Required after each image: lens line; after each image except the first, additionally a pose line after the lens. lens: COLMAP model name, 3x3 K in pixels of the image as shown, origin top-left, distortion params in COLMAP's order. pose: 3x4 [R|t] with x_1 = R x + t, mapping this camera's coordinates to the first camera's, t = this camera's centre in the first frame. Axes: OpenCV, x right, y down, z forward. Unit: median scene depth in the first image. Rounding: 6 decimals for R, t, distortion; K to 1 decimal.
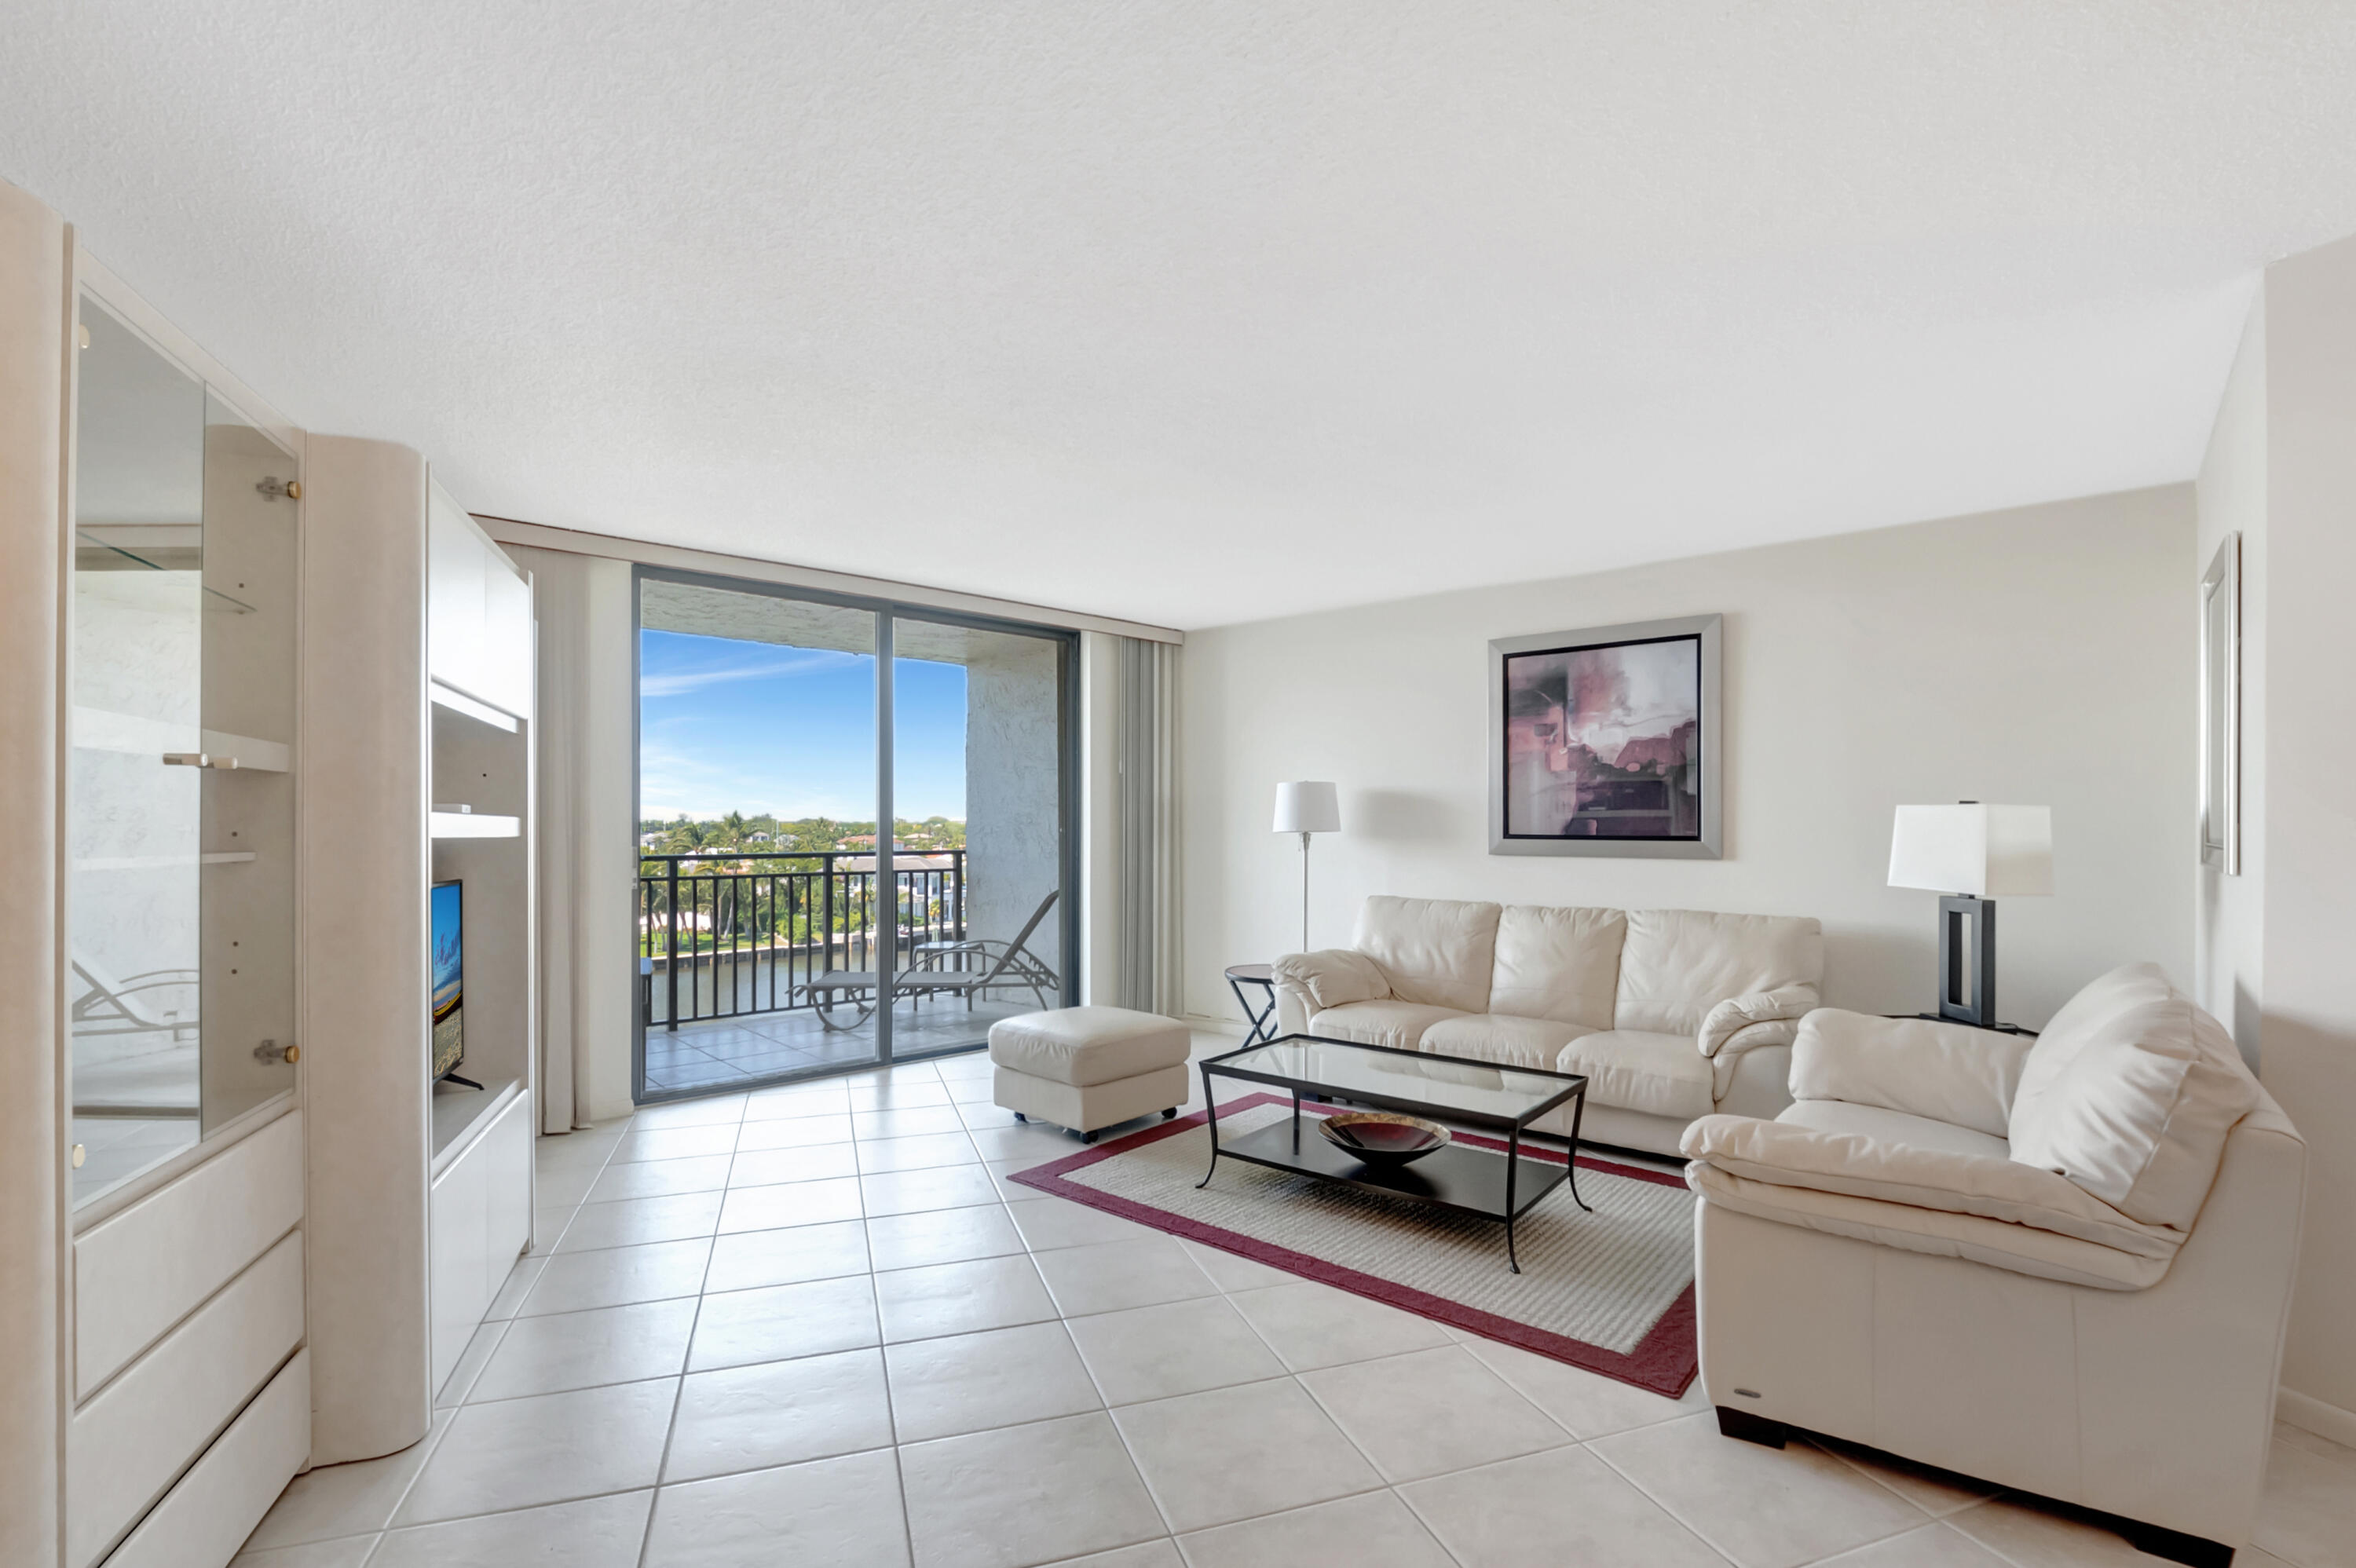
lens RADIAL K [[1052.3, 0, 1192.9], [0, 1052.3, 820.6], [0, 0, 1]] dist [0.001970, 0.000014]
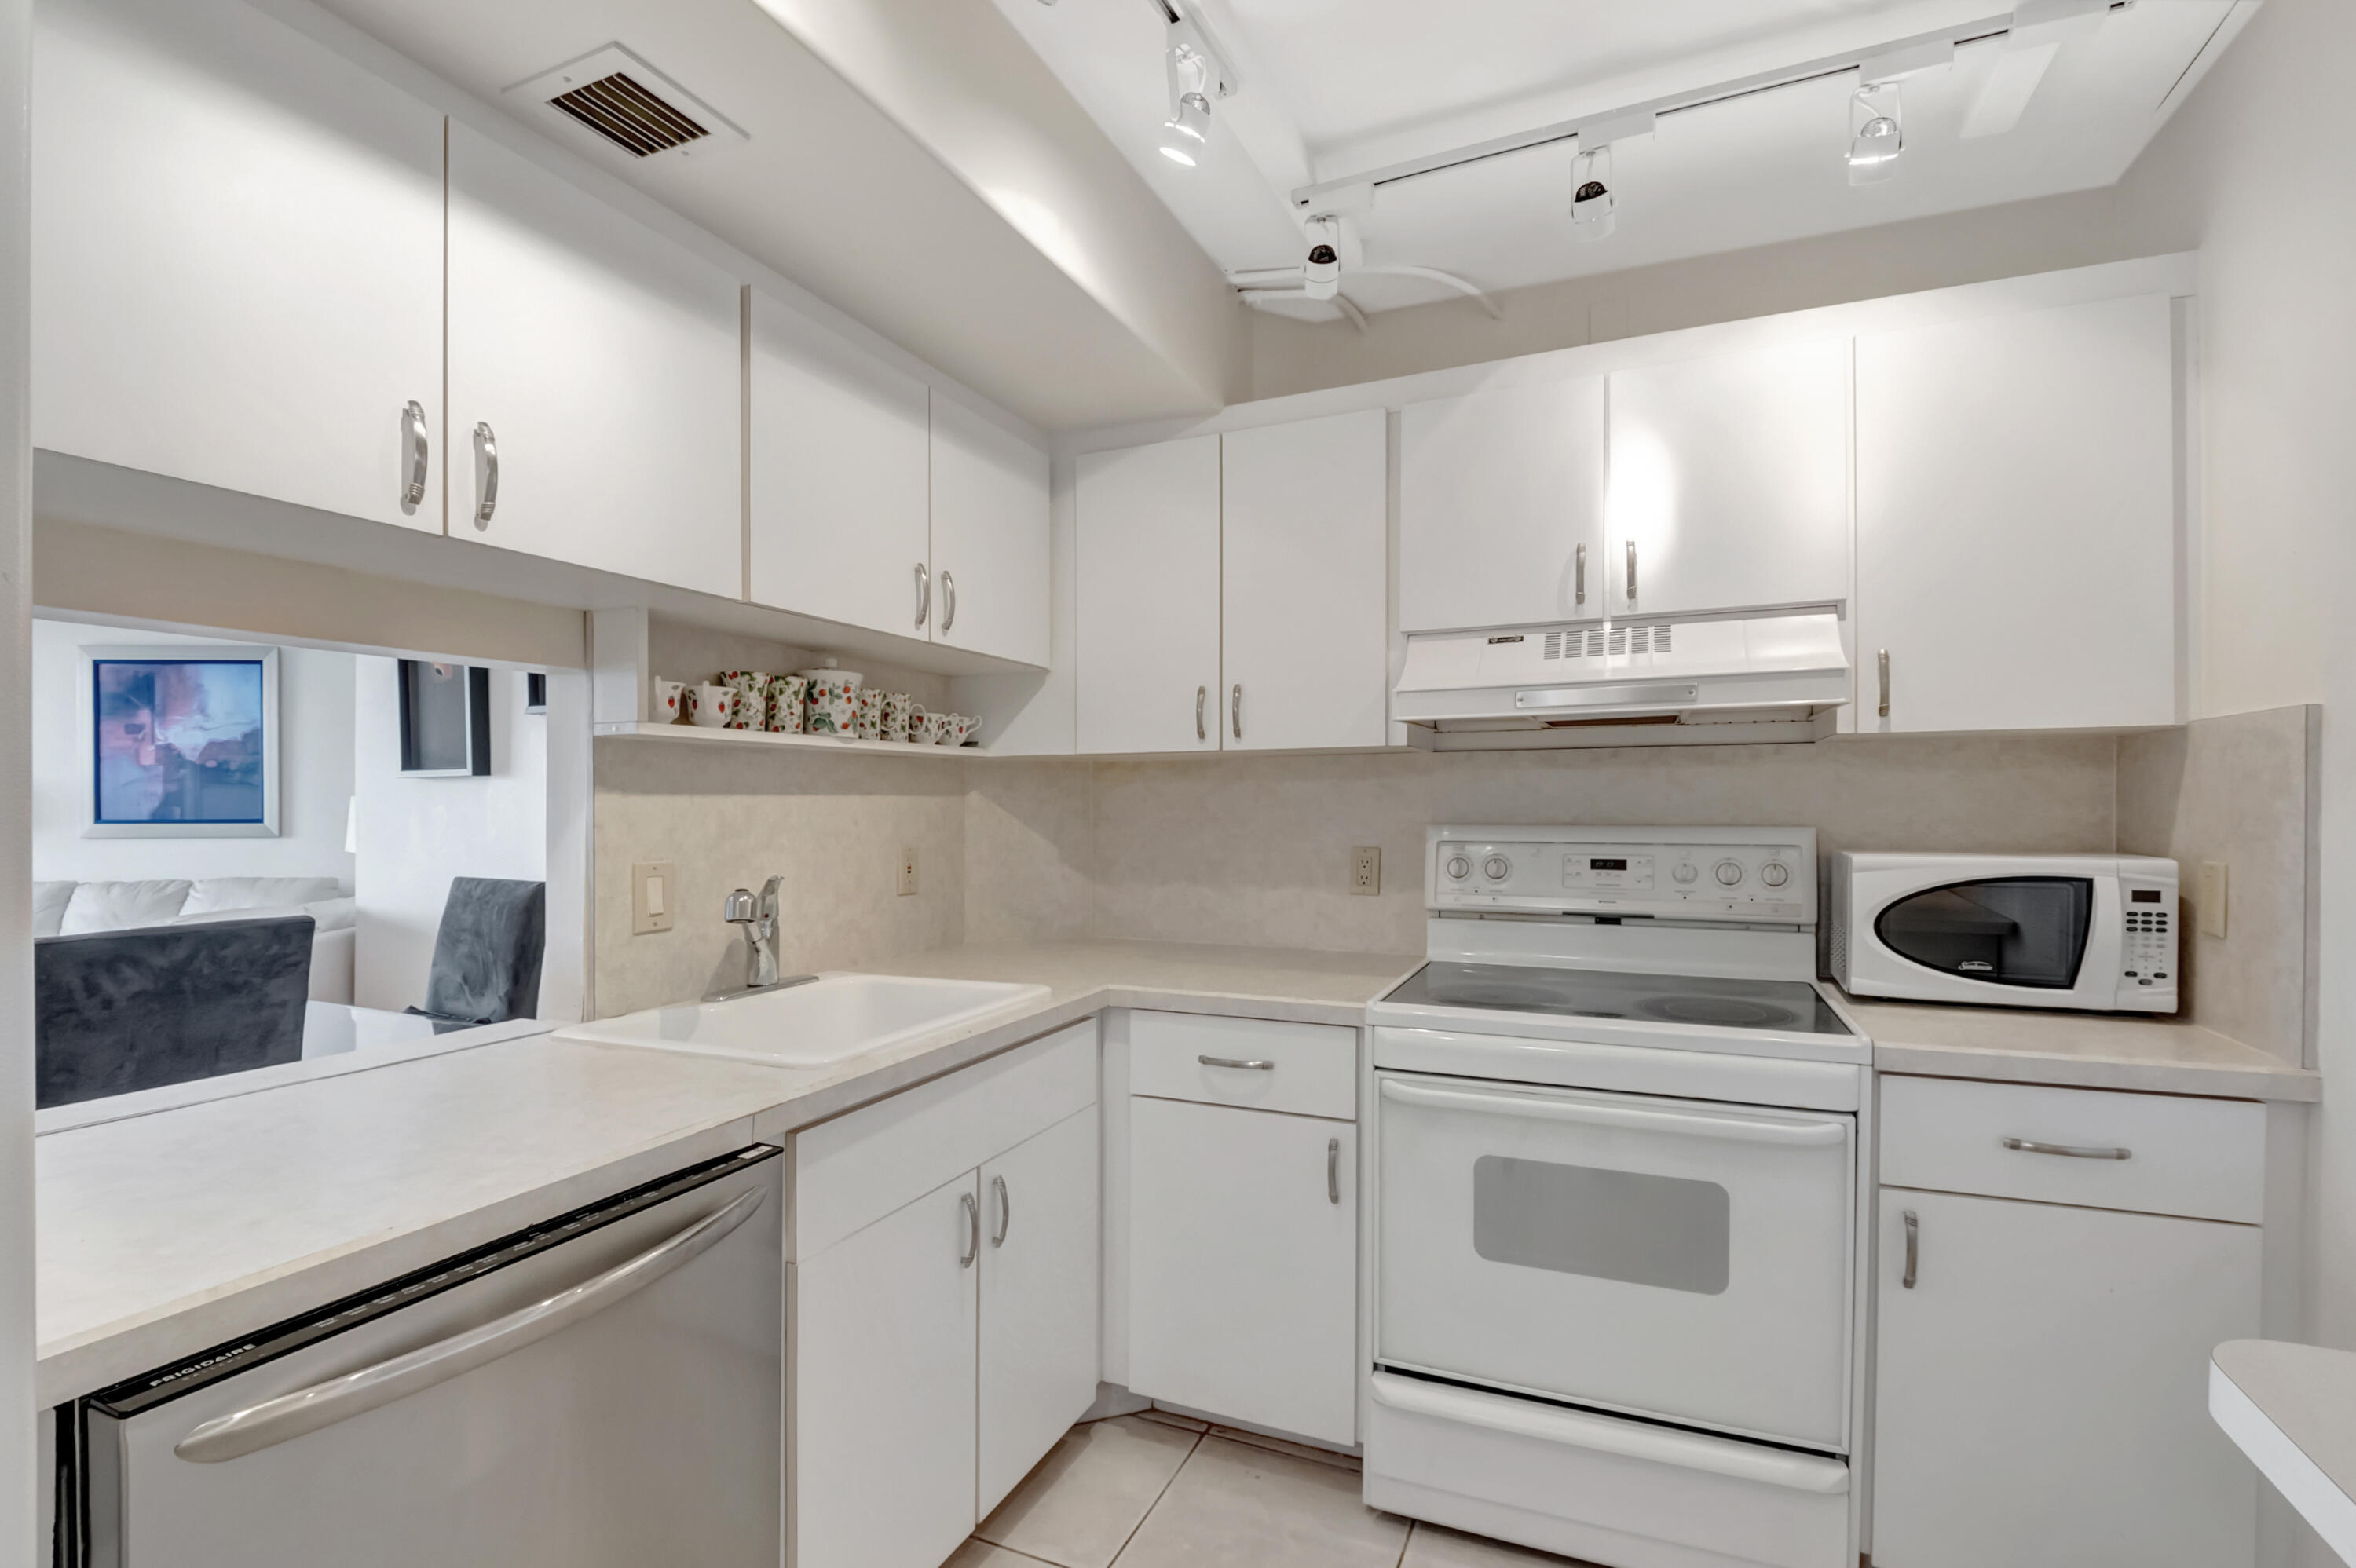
lens RADIAL K [[1013.7, 0, 1183.8], [0, 1013.7, 813.1], [0, 0, 1]] dist [-0.030065, -0.000648]
pose [[0.678504, -0.010900, 0.734516, 0.327158], [0.004008, 0.999930, 0.011137, -0.001338], [-0.734586, -0.004613, 0.678500, -0.576774]]
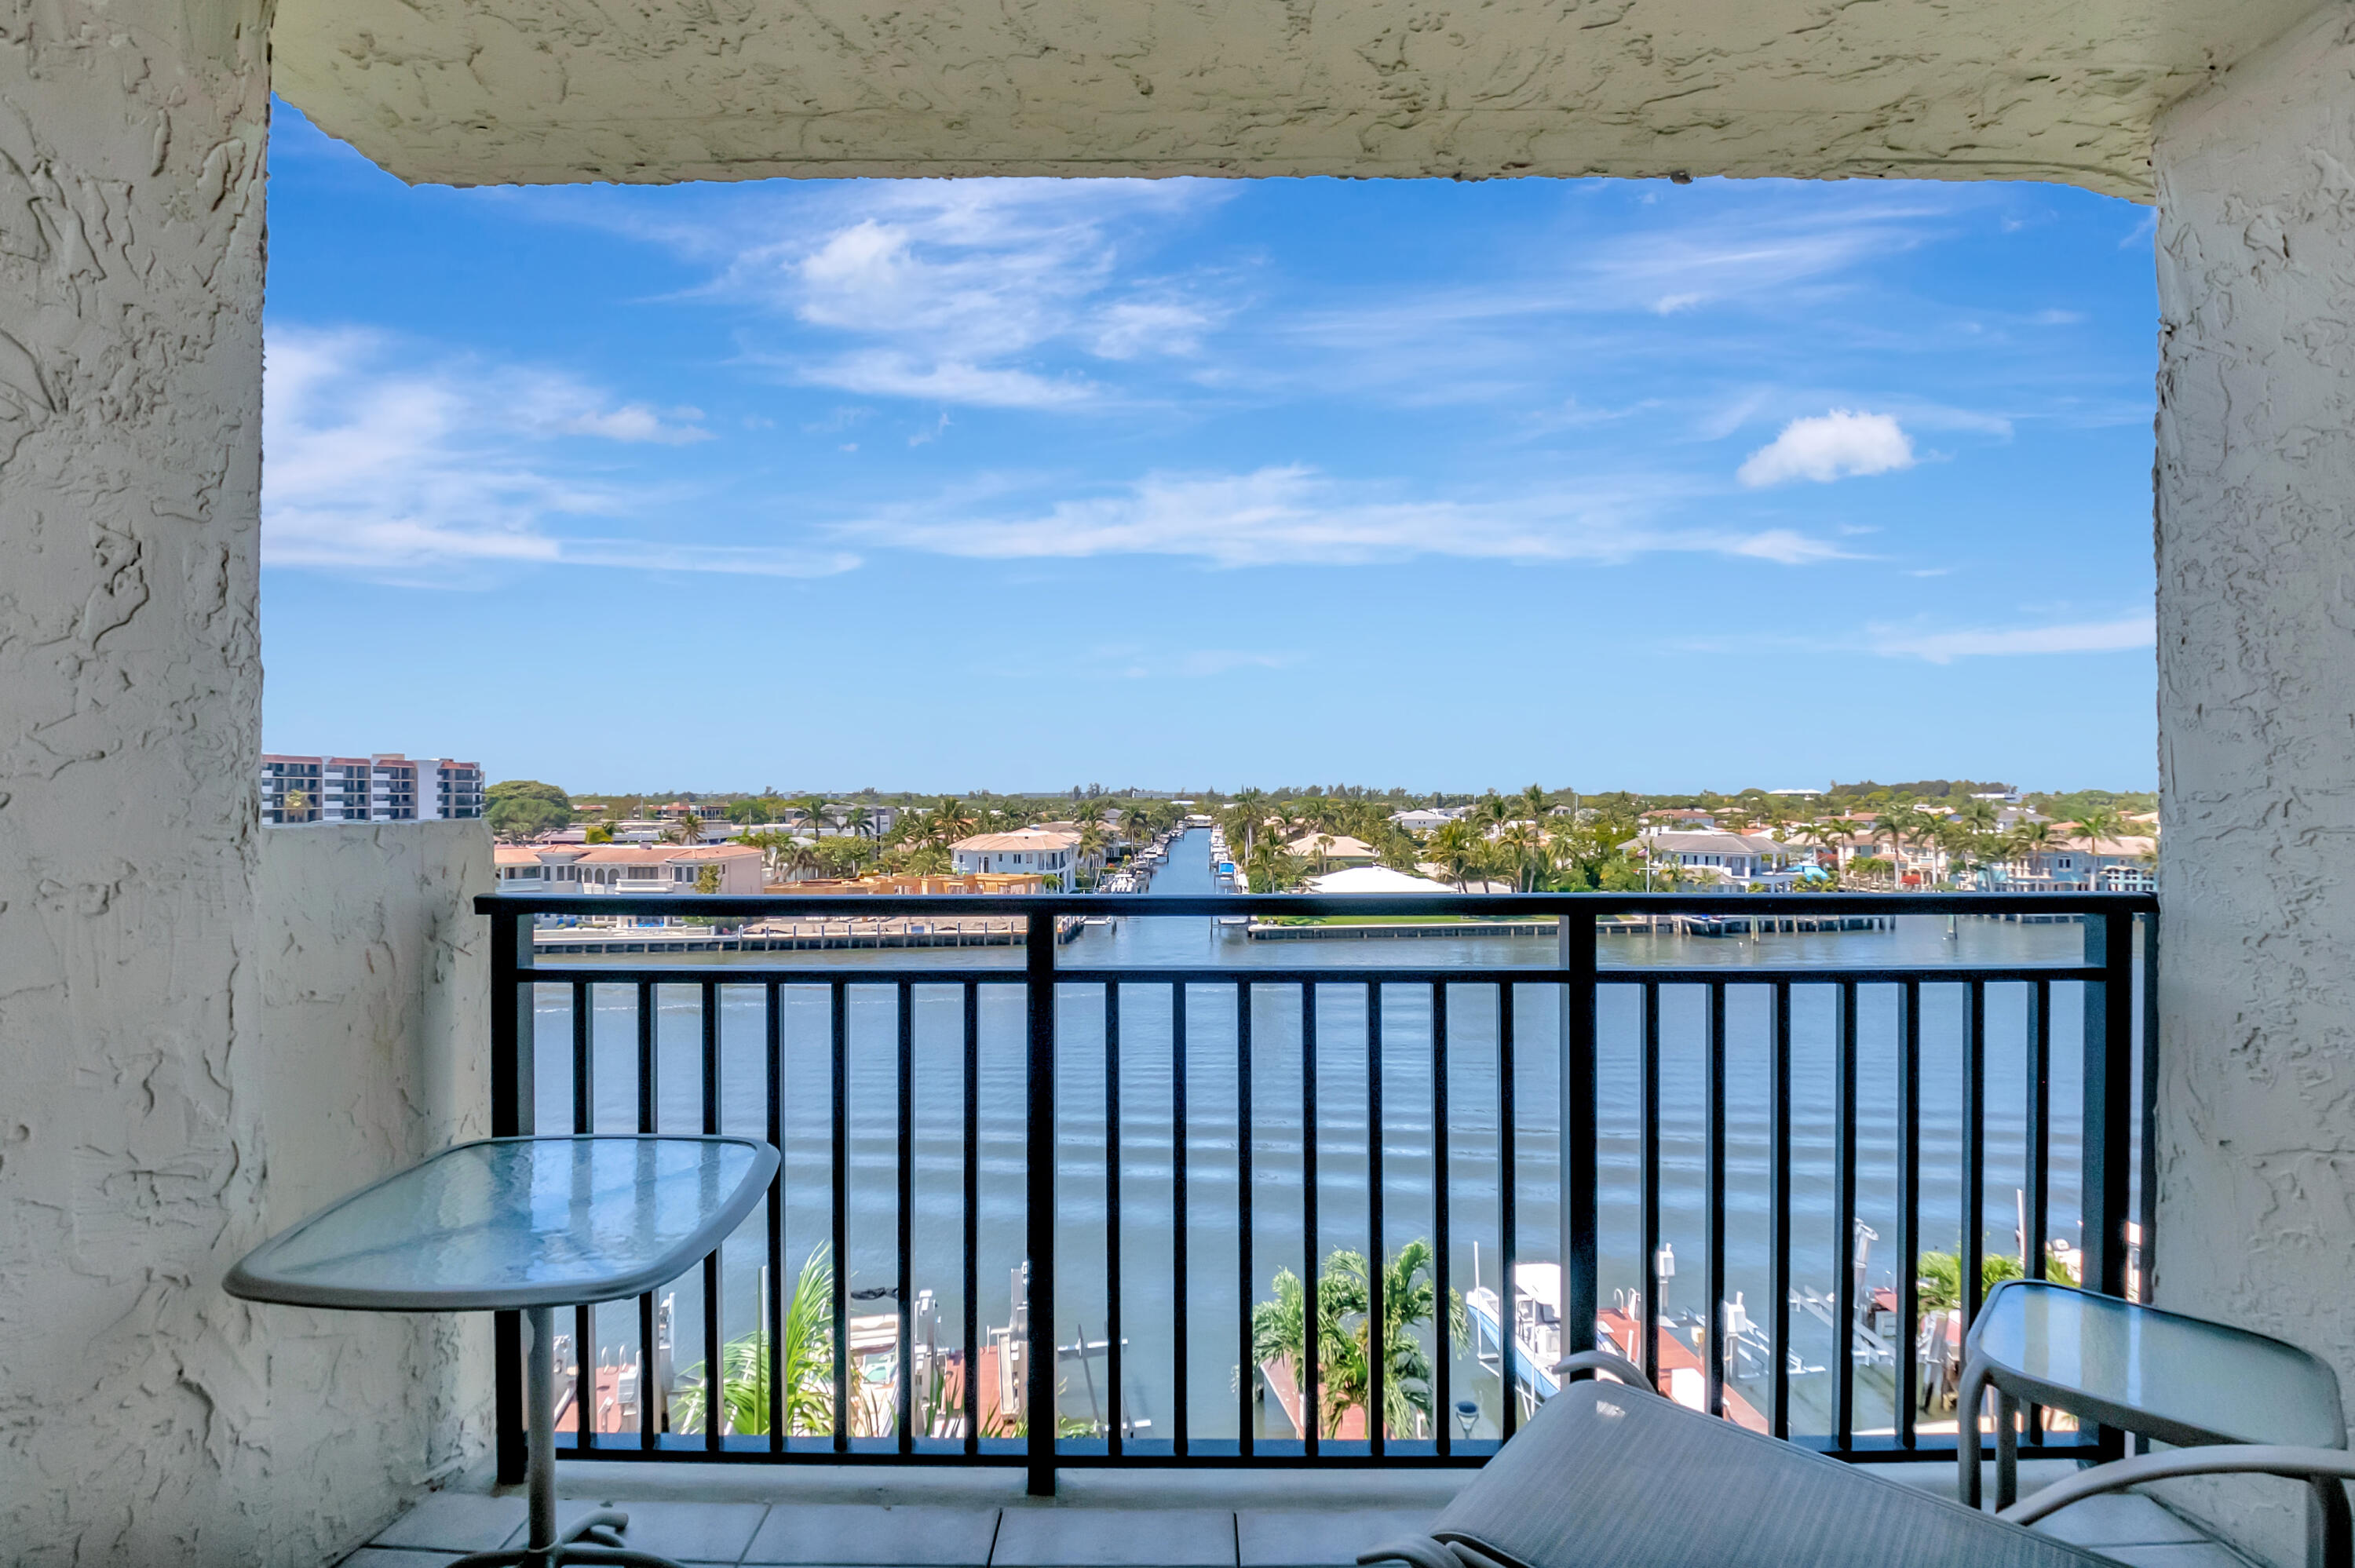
lens RADIAL K [[1032.2, 0, 1194.6], [0, 1032.2, 798.9], [0, 0, 1]] dist [-0.000578, -0.009964]
pose [[0.743382, -0.001204, -0.668867, -0.344482], [0.004371, 0.999986, 0.003058, 0.006606], [0.668853, -0.005197, 0.743376, 1.045548]]
